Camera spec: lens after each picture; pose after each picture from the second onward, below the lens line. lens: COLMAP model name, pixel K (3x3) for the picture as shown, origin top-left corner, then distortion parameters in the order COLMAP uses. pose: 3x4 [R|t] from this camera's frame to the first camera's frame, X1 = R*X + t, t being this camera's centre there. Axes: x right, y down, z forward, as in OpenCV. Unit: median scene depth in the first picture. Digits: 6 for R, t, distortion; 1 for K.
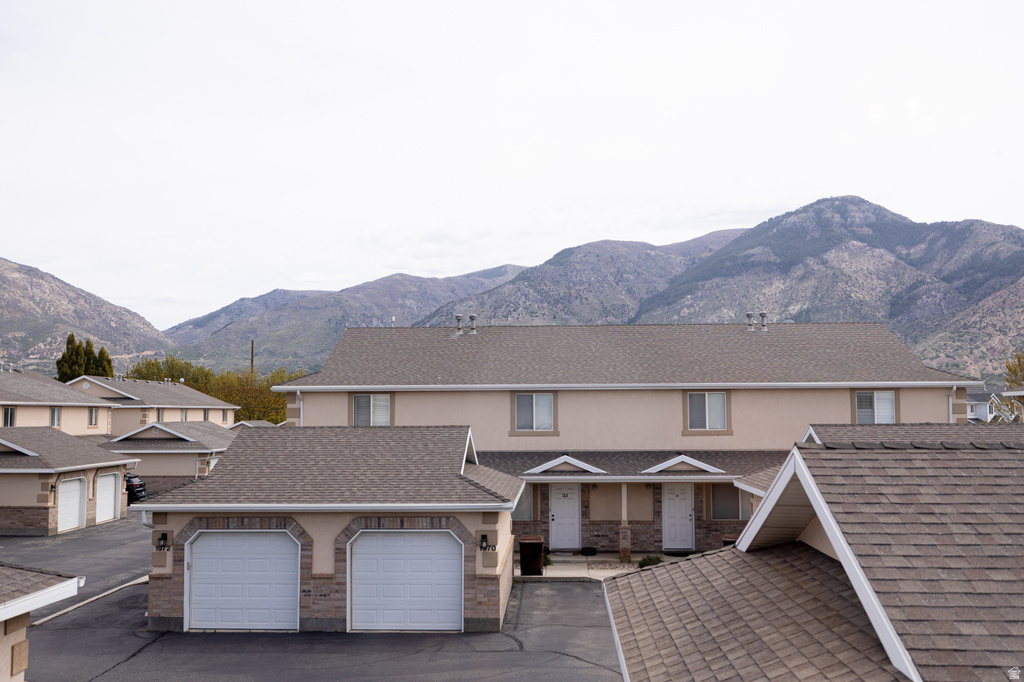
lens RADIAL K [[1021.4, 0, 512.0], [0, 1021.4, 341.0], [0, 0, 1]] dist [-0.007233, -0.002925]
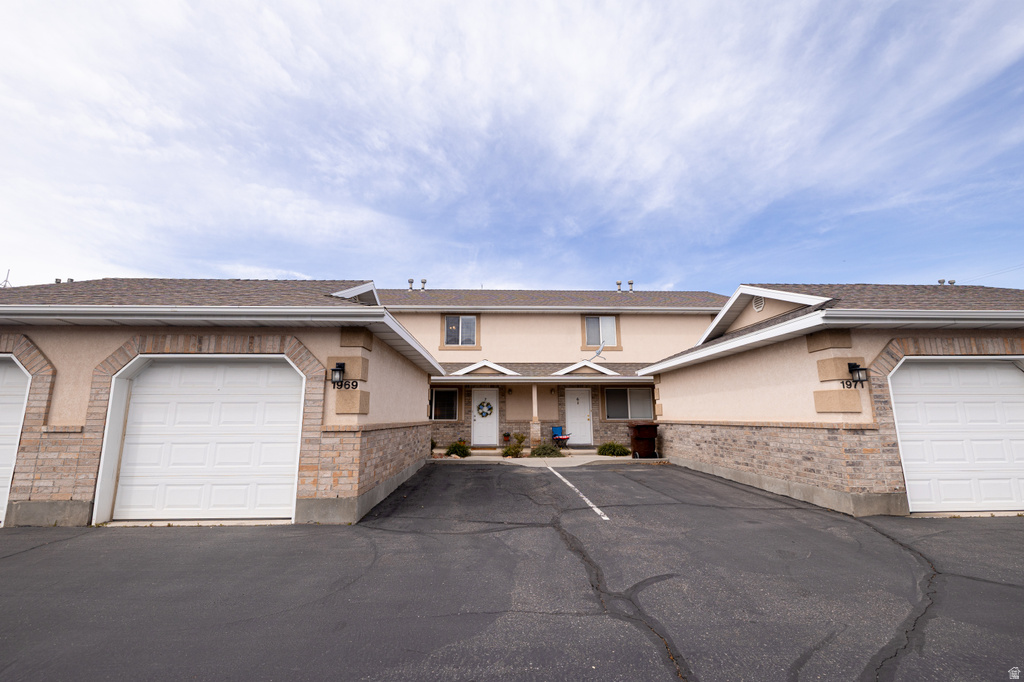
lens RADIAL K [[438.9, 0, 506.4], [0, 438.9, 360.7], [0, 0, 1]] dist [-0.000619, -0.000190]
pose [[0.996622, 0.011933, 0.081249, 0.035244], [-0.007041, 0.998160, -0.060226, 0.138227], [-0.081818, 0.059451, 0.994873, 0.490190]]
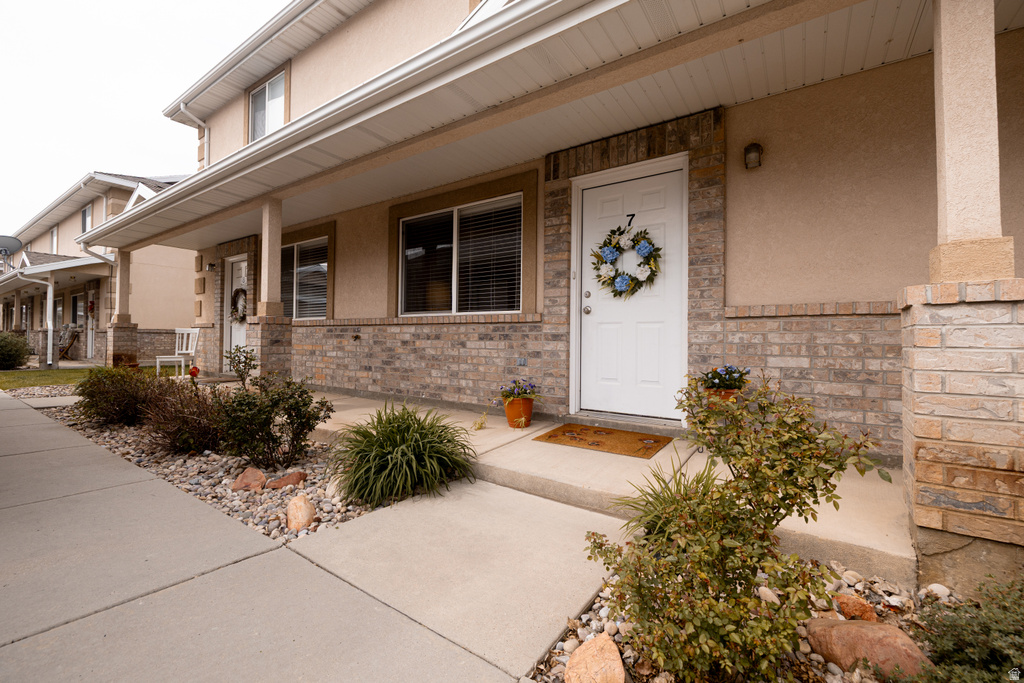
lens RADIAL K [[430.1, 0, 509.3], [0, 430.1, 338.3], [0, 0, 1]] dist [-0.000818, -0.000514]
pose [[0.845658, 0.010681, -0.533618, 0.087530], [0.022615, 0.998185, 0.055820, 0.177493], [0.533245, -0.059273, 0.843882, 0.894131]]
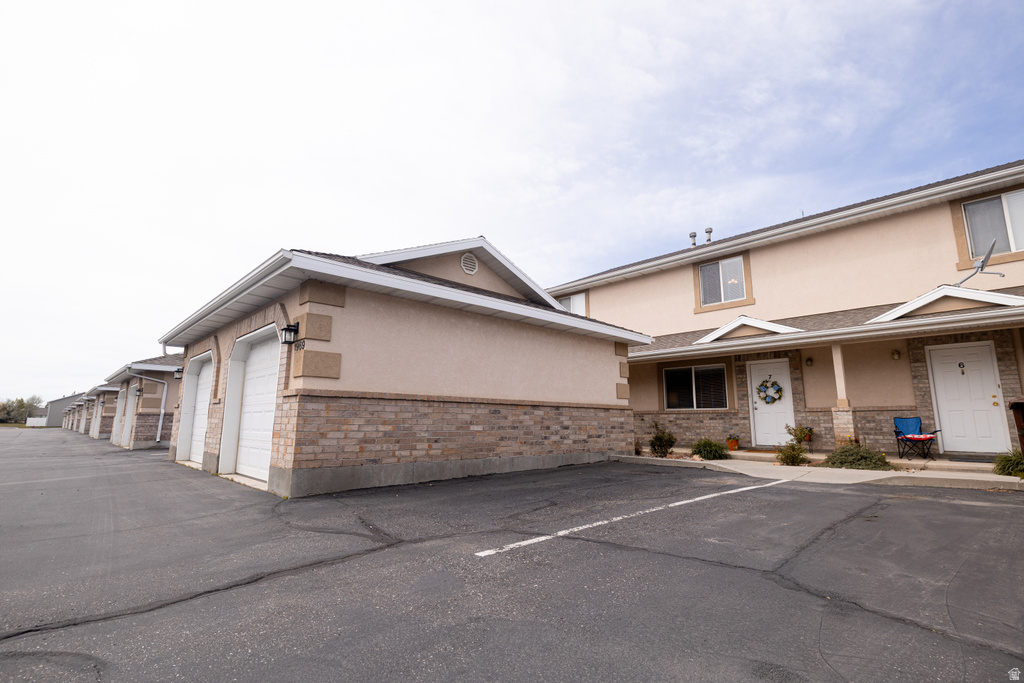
lens RADIAL K [[480.6, 0, 512.0], [0, 480.6, 341.5], [0, 0, 1]] dist [-0.004604, -0.000946]
pose [[0.722690, -0.108404, -0.682618, 0.165951], [0.039374, 0.992477, -0.115926, 0.160824], [0.690050, 0.056901, 0.721522, 0.601349]]
